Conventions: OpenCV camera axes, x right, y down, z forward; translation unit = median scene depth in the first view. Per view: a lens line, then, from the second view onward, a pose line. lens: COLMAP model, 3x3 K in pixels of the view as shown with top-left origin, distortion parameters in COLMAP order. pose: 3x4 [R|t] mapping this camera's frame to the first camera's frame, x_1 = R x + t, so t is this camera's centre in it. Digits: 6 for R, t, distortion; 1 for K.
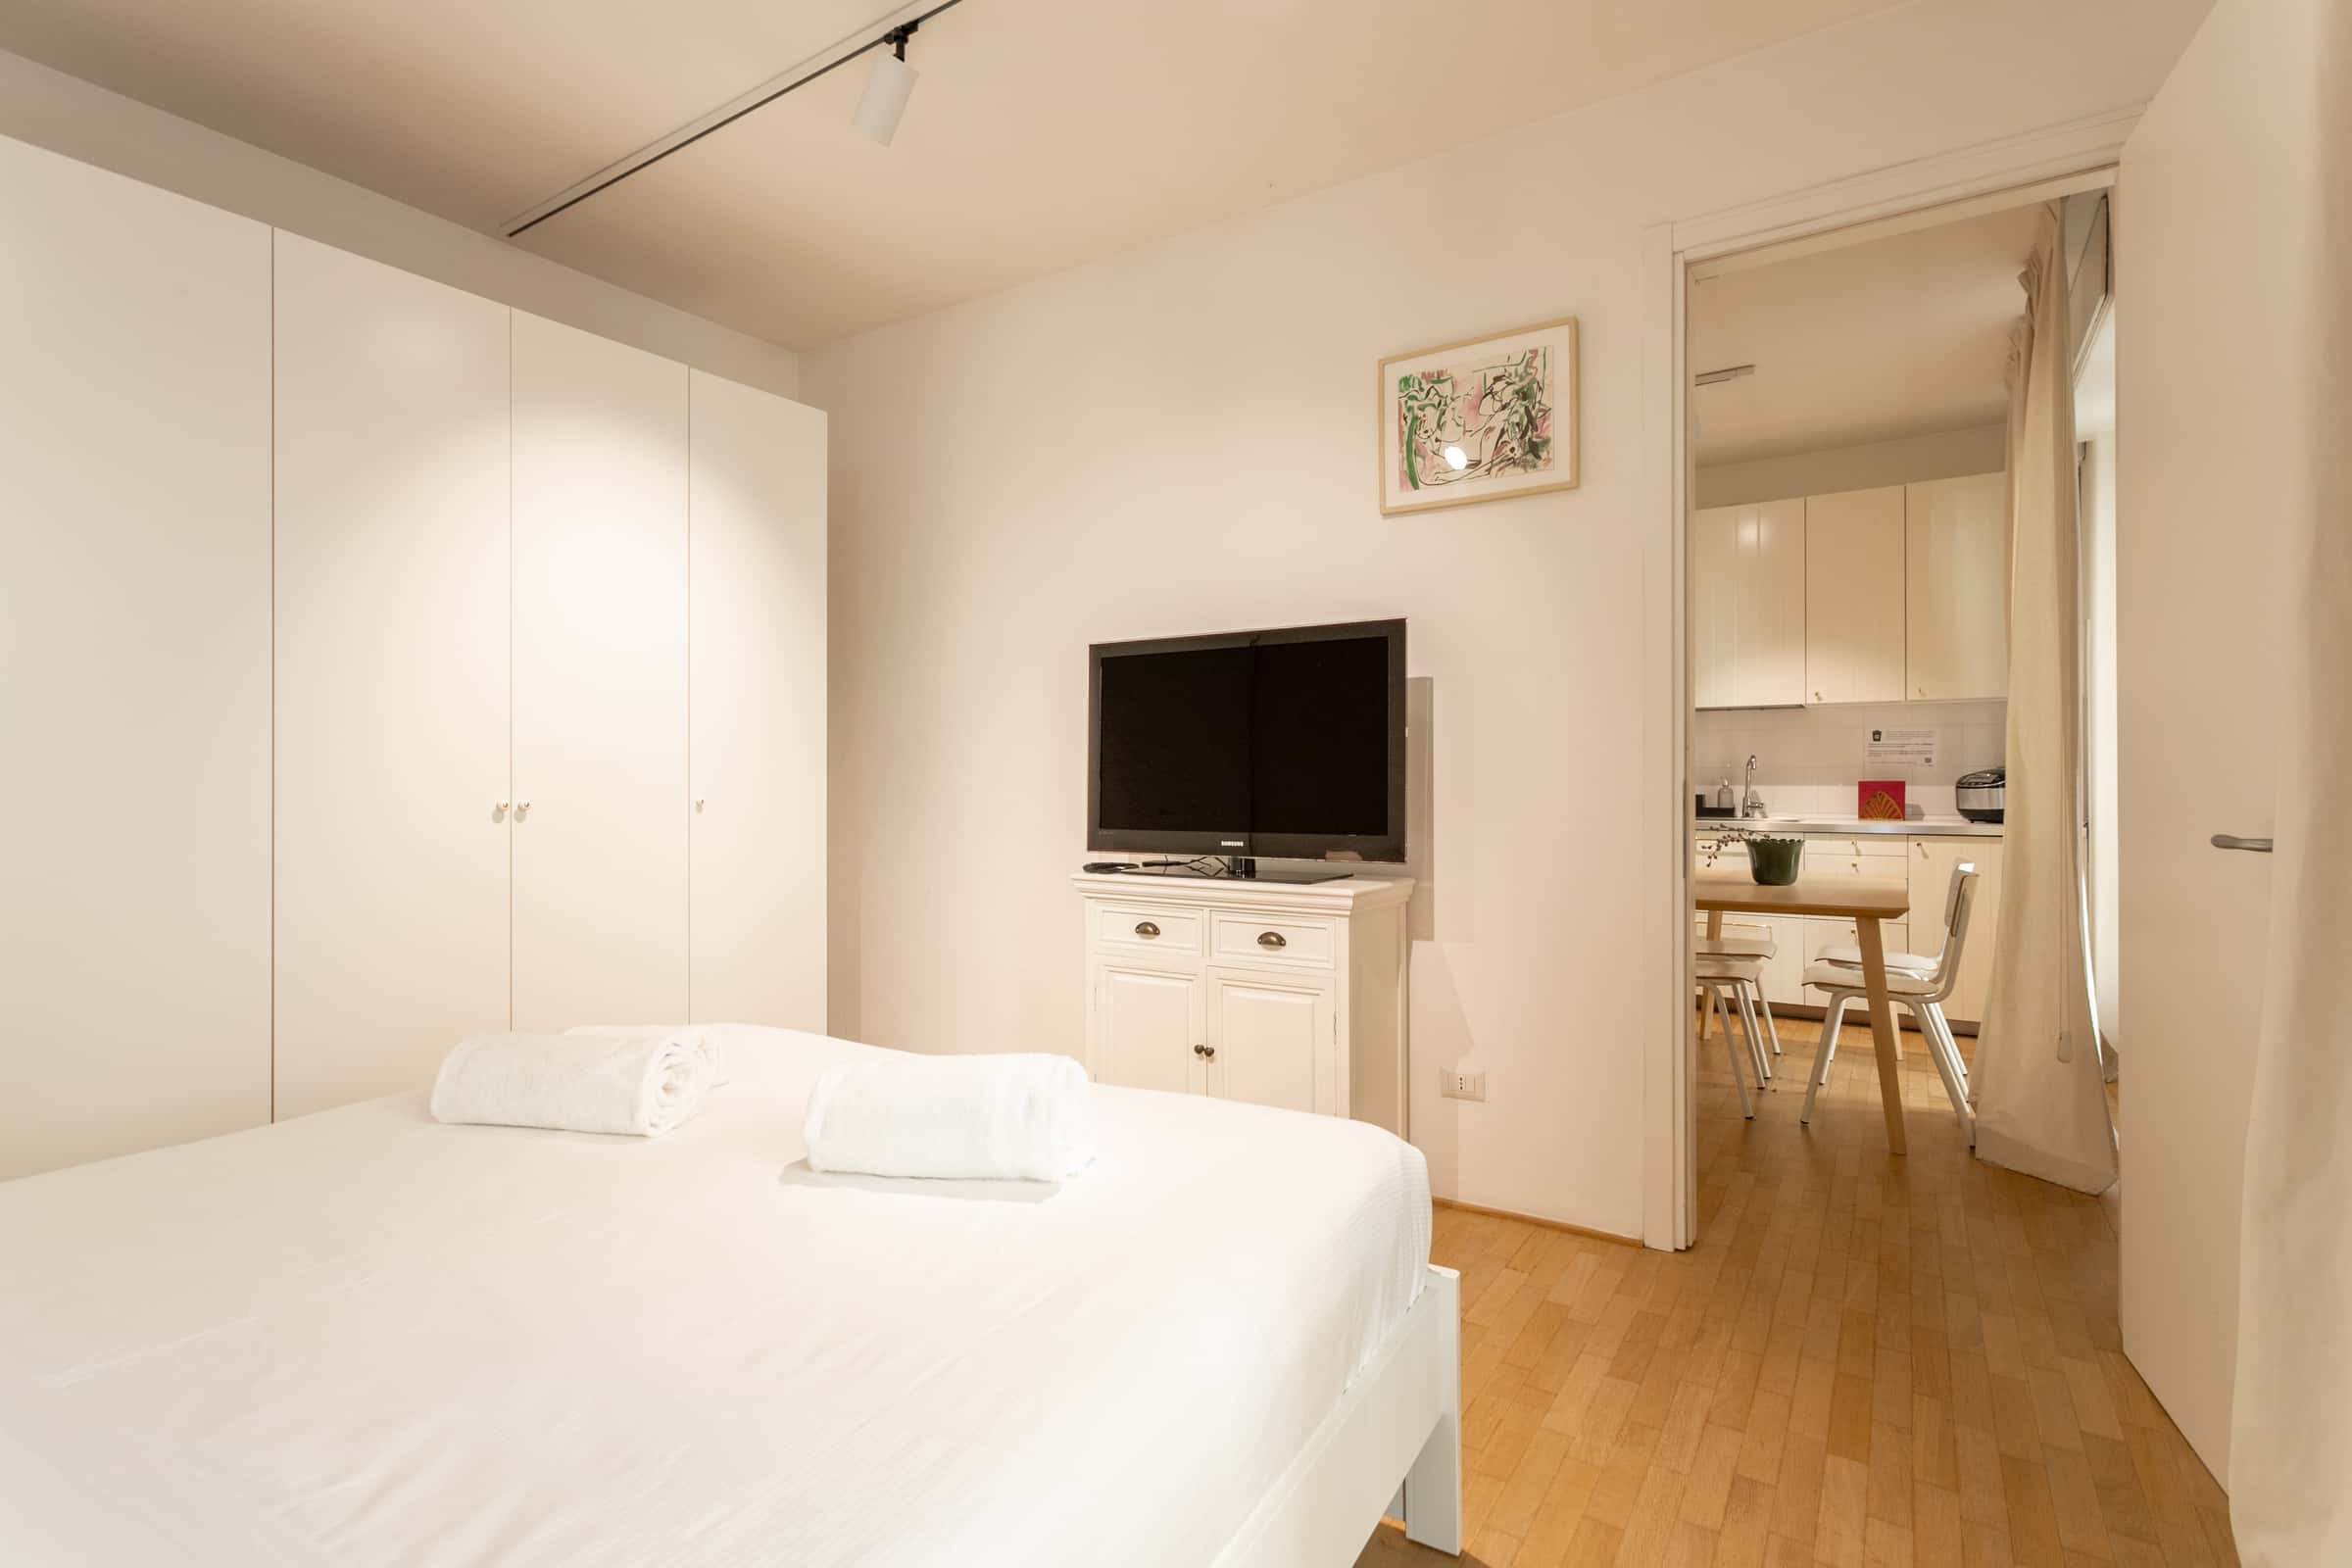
lens RADIAL K [[1113.7, 0, 1163.9], [0, 1113.7, 780.7], [0, 0, 1]] dist [0.001803, 0.002703]
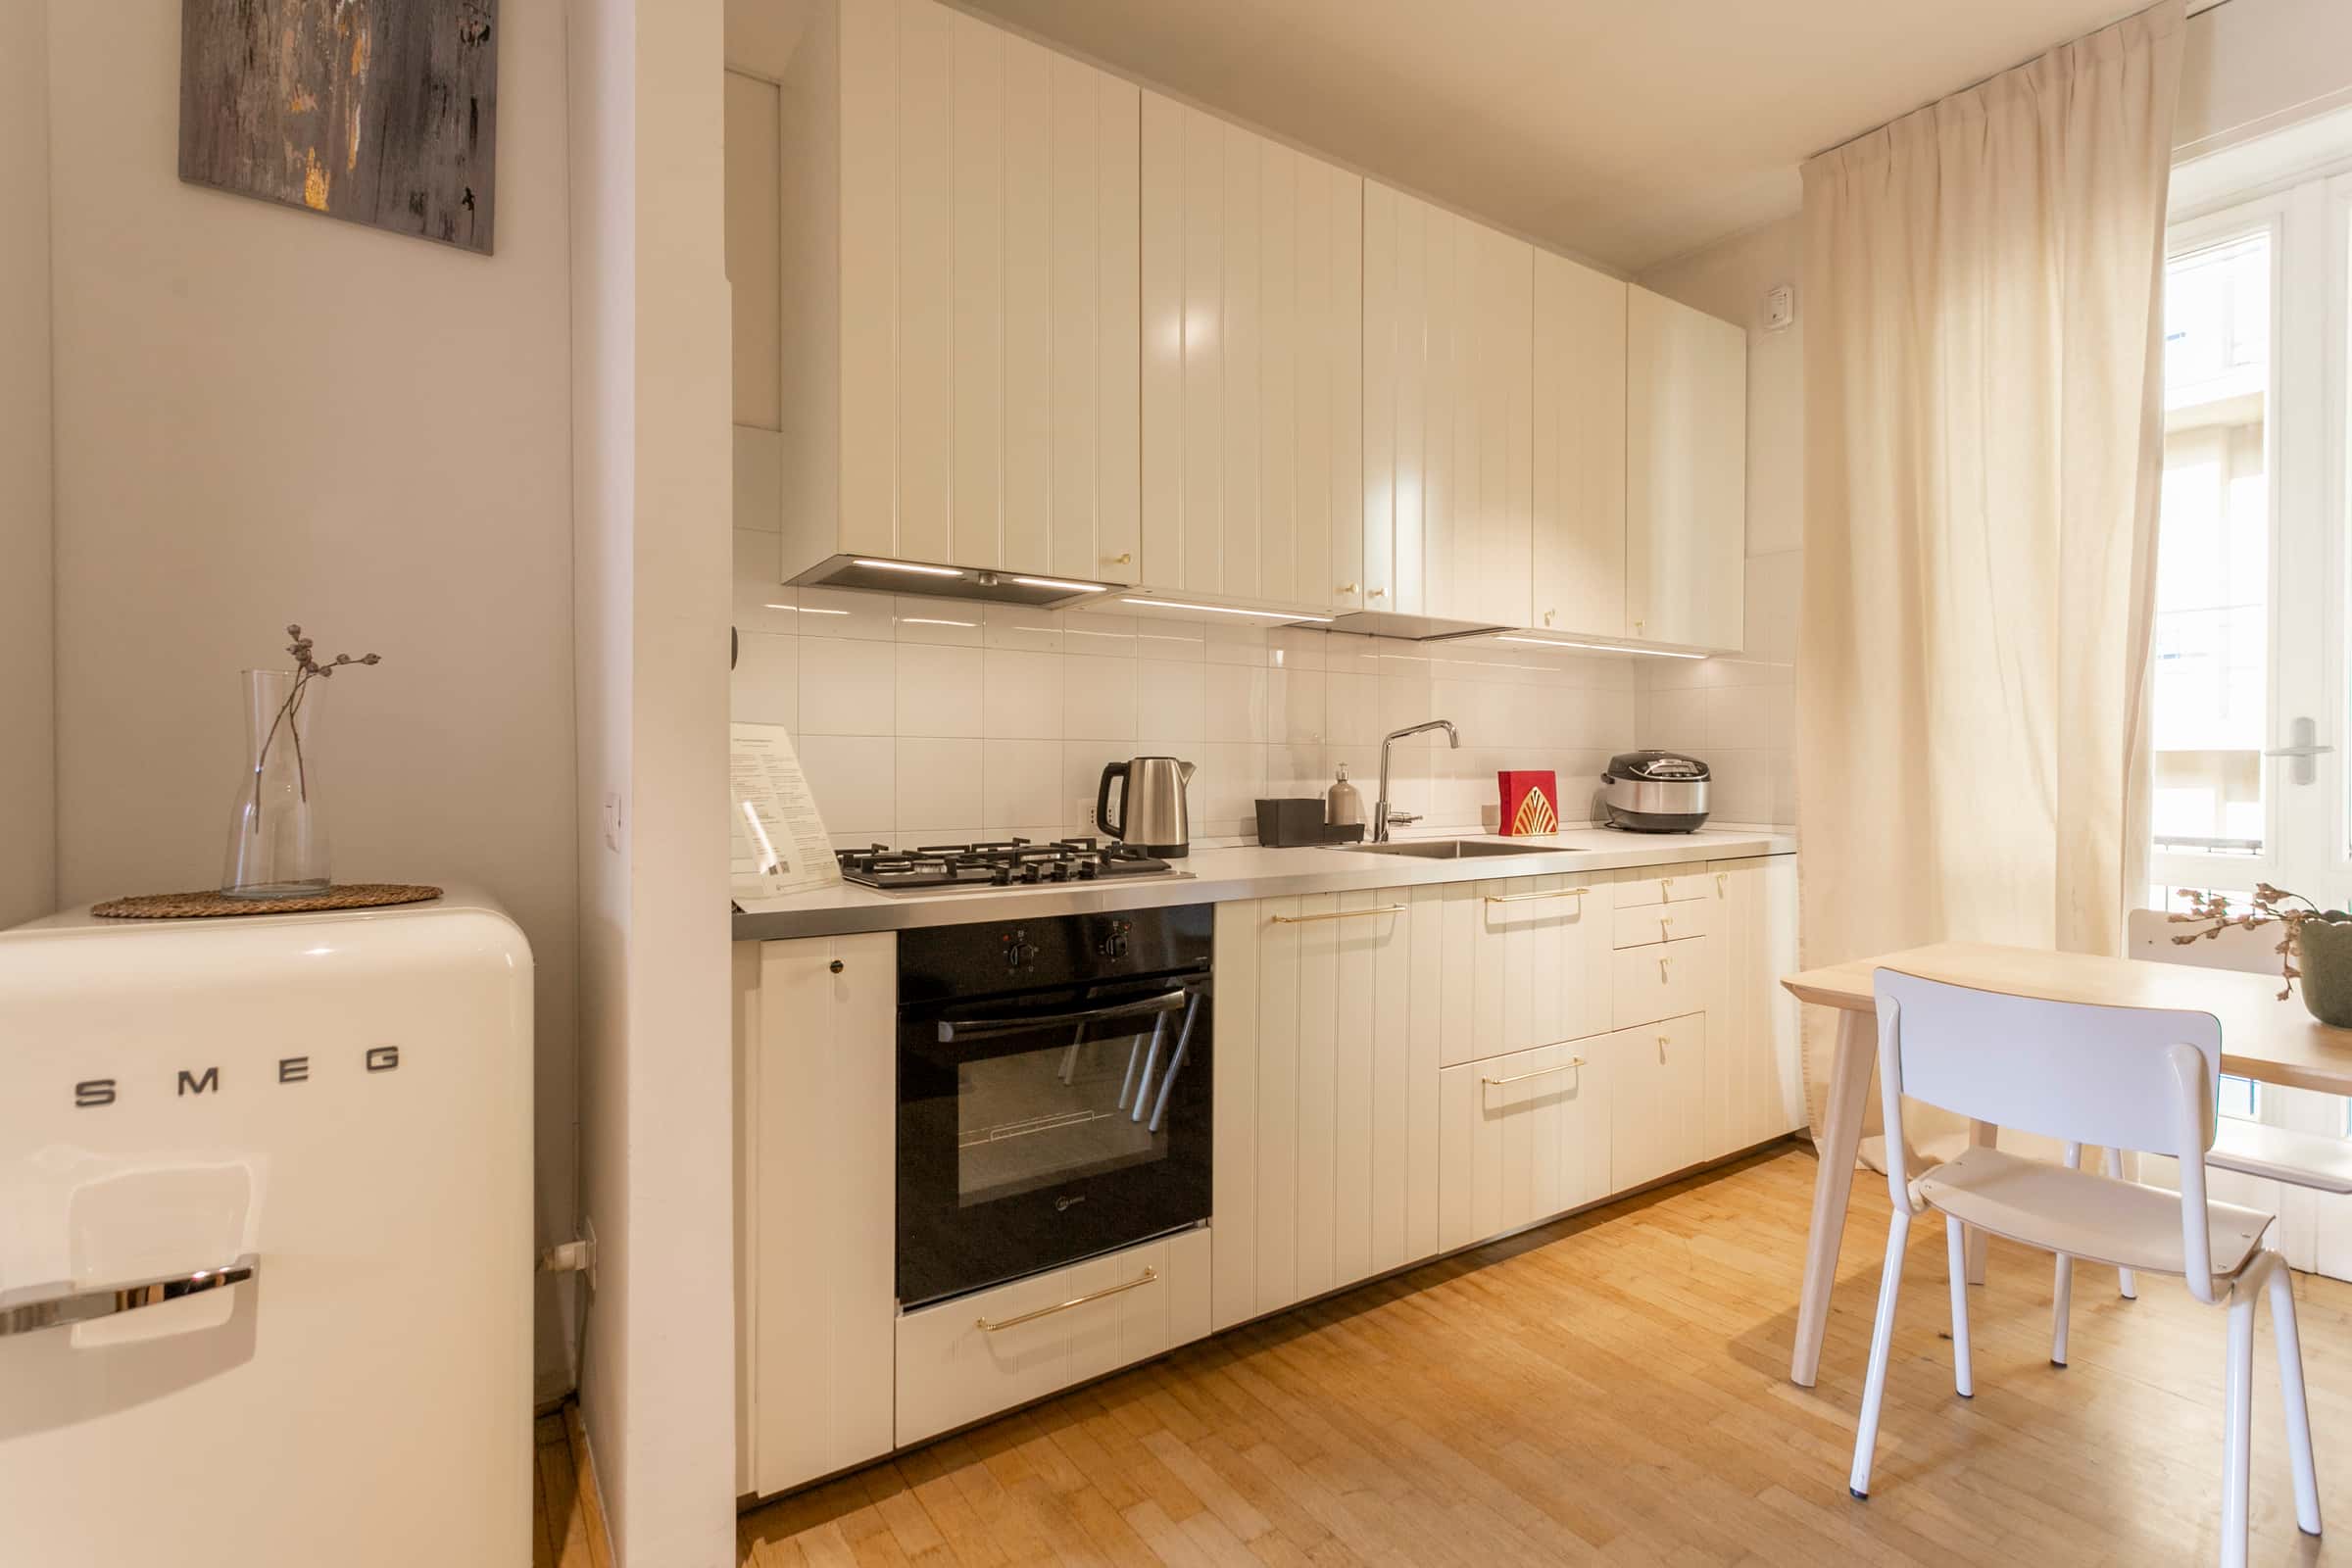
lens RADIAL K [[1113.7, 0, 1135.4], [0, 1113.7, 771.8], [0, 0, 1]] dist [0.001803, 0.002703]
pose [[0.372374, -0.002218, 0.928080, 0.000472], [-0.003963, 0.999984, 0.003981, -0.000819], [-0.928074, -0.005161, 0.372360, 0.986848]]
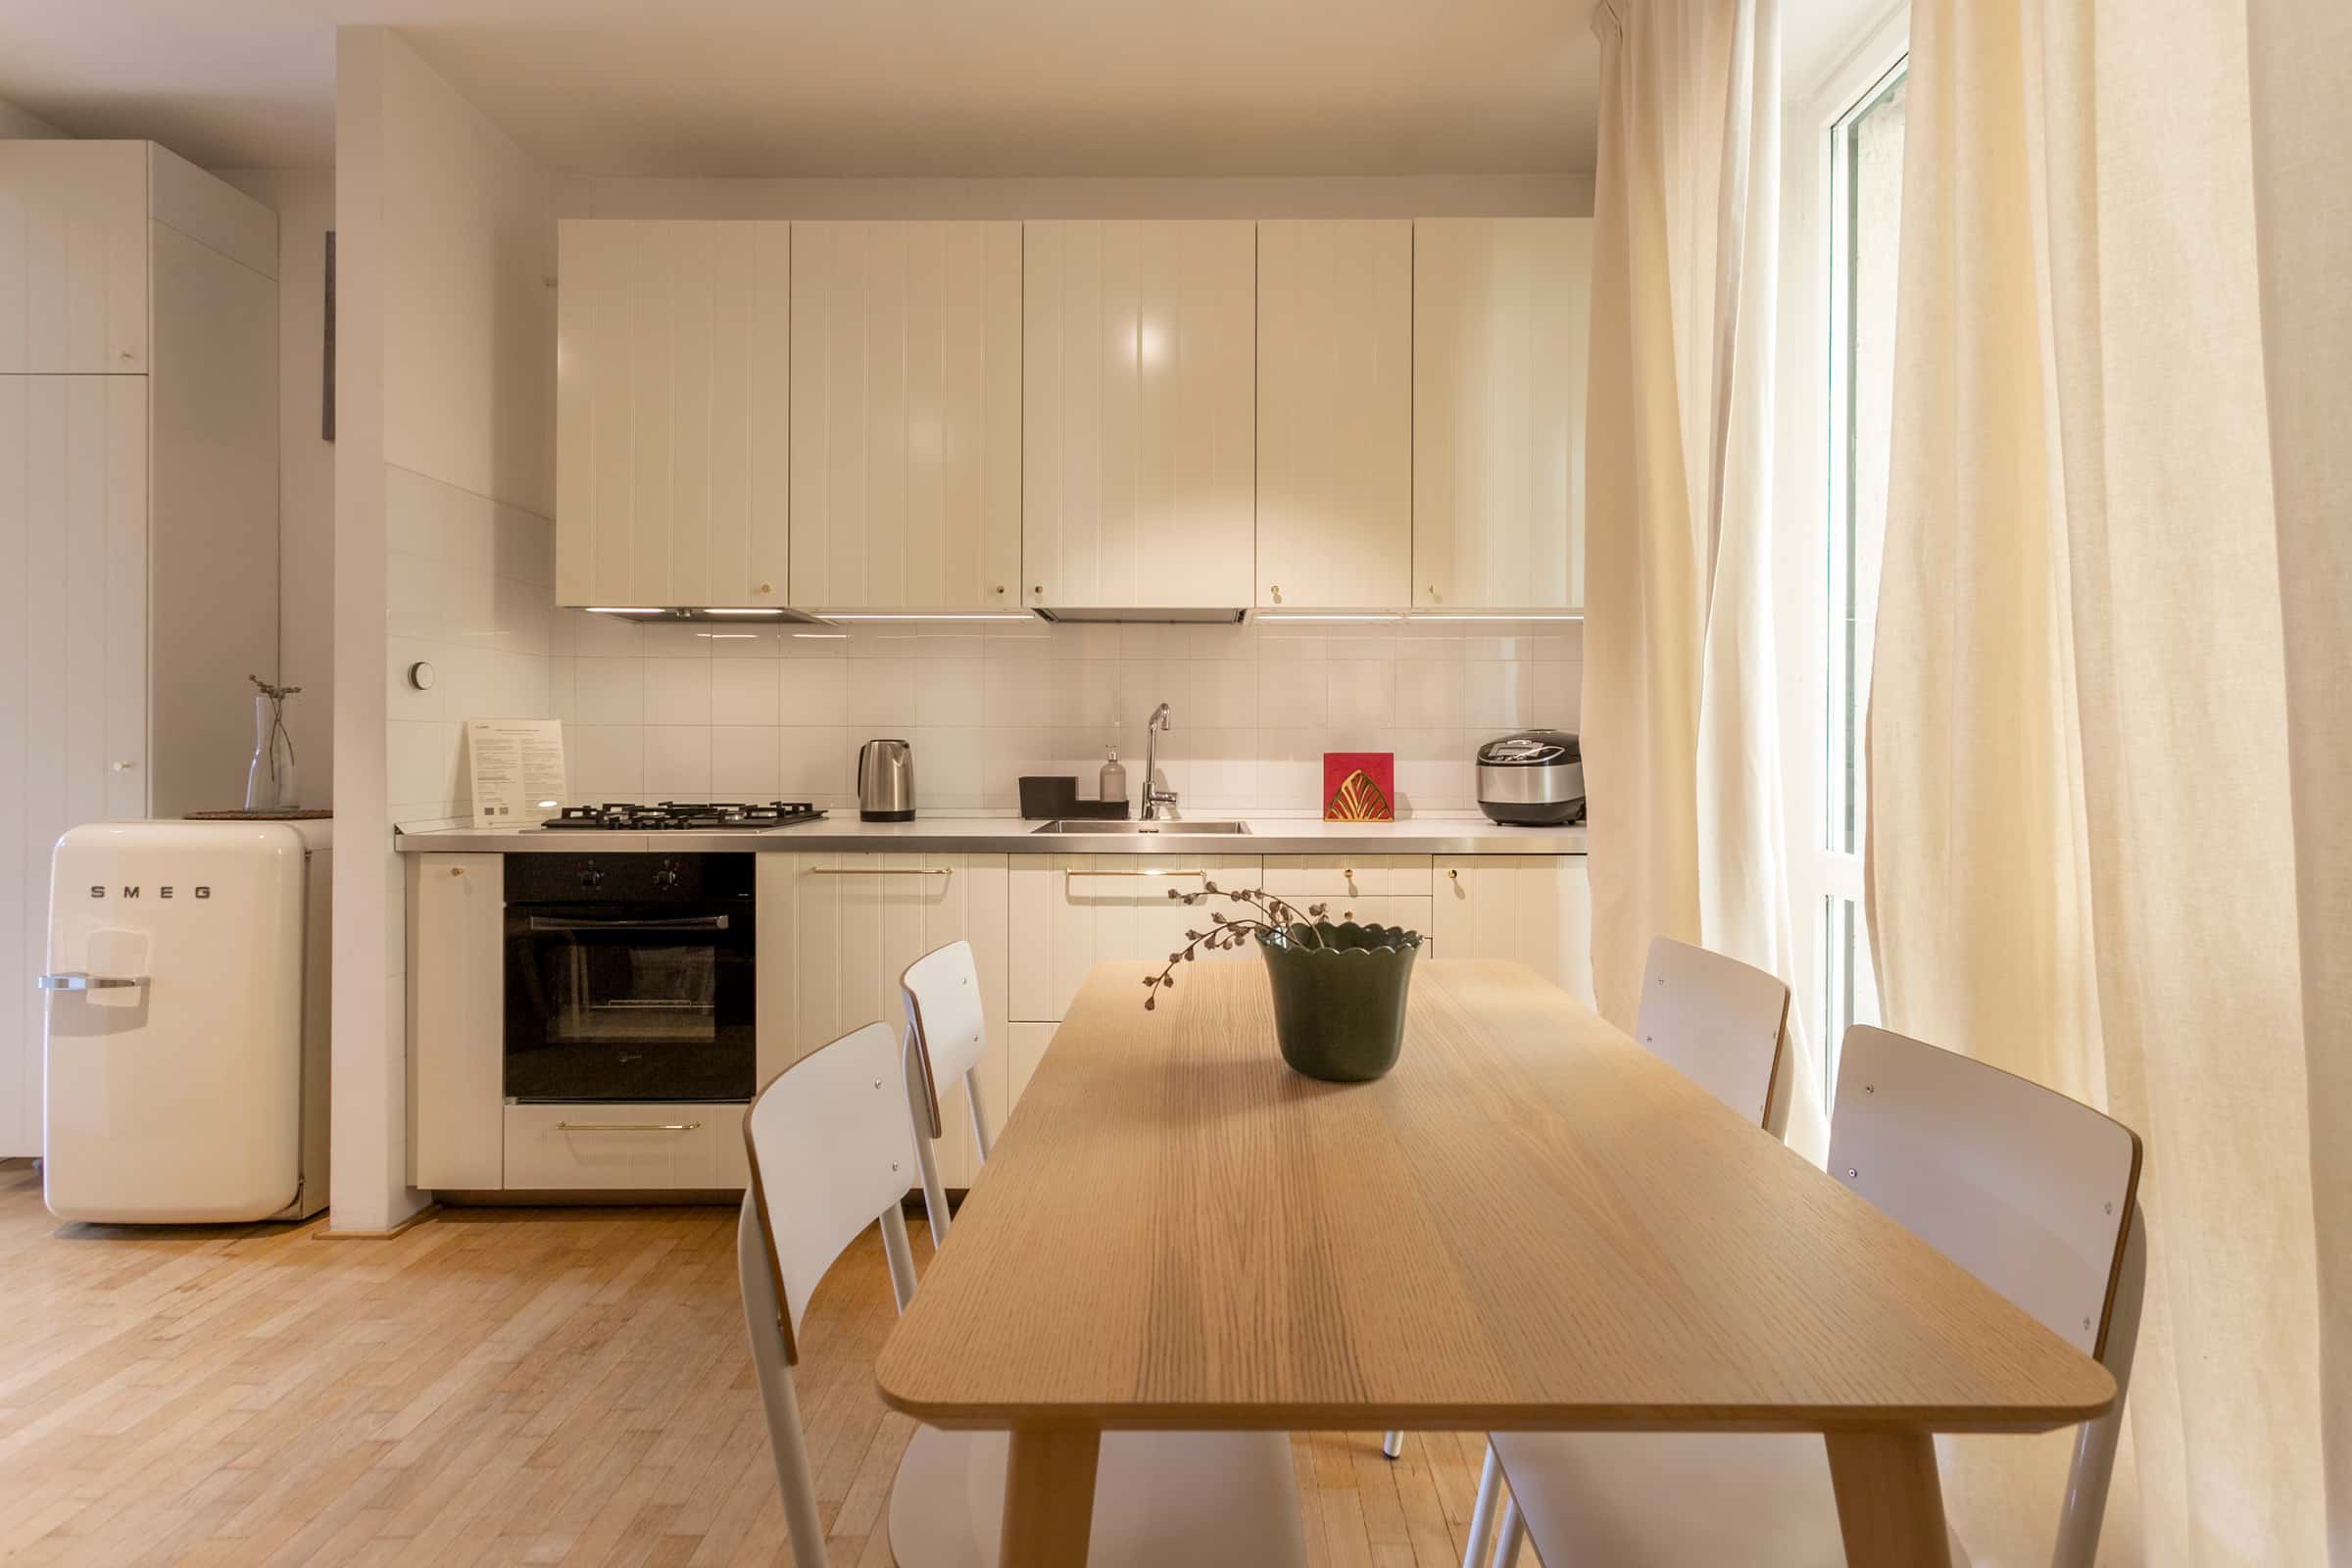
lens RADIAL K [[1113.7, 0, 1193.4], [0, 1113.7, 744.7], [0, 0, 1]] dist [0.001803, 0.002703]
pose [[0.833410, 0.004522, 0.552637, 0.259298], [-0.005057, 0.999987, -0.000557, -0.003231], [-0.552632, -0.002331, 0.833422, 0.576960]]
